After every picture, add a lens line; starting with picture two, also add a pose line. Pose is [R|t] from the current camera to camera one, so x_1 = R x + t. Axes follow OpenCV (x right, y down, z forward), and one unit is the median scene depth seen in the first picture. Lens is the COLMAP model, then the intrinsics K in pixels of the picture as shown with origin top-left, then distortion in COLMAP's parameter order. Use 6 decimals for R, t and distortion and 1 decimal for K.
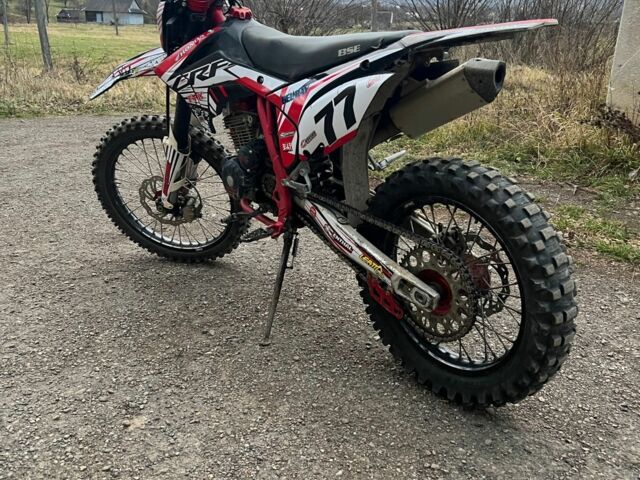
lens RADIAL K [[635.3, 0, 320.0], [0, 635.3, 240.0], [0, 0, 1]] dist [0.140816, -0.402221]
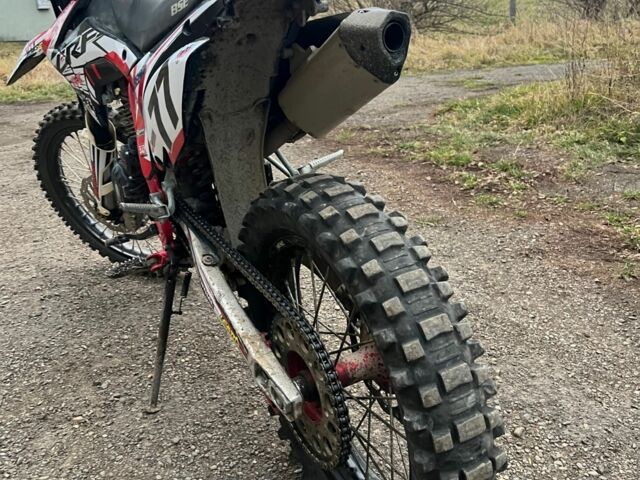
lens RADIAL K [[635.3, 0, 320.0], [0, 635.3, 240.0], [0, 0, 1]] dist [0.140816, -0.402221]
pose [[0.977019, 0.025501, -0.211621, 0.288237], [-0.015872, 0.998765, 0.047076, -0.083670], [0.212560, -0.042635, 0.976217, 0.349552]]
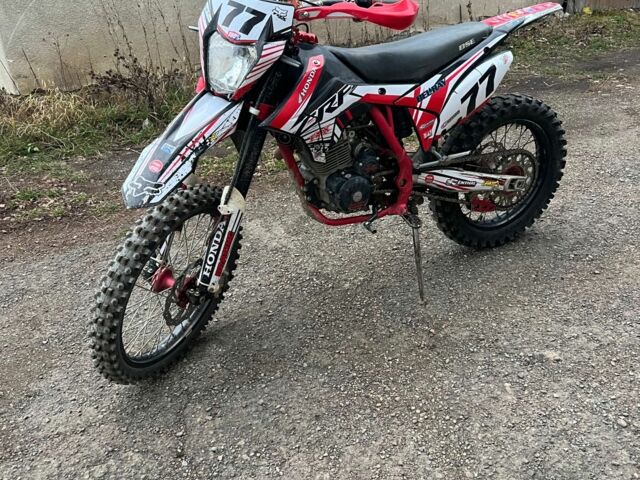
lens RADIAL K [[635.3, 0, 320.0], [0, 635.3, 240.0], [0, 0, 1]] dist [0.140816, -0.402221]
pose [[0.236262, -0.458620, 0.856650, -1.223848], [0.376378, 0.855979, 0.354457, -0.479042], [-0.895835, 0.238679, 0.374850, 0.772543]]
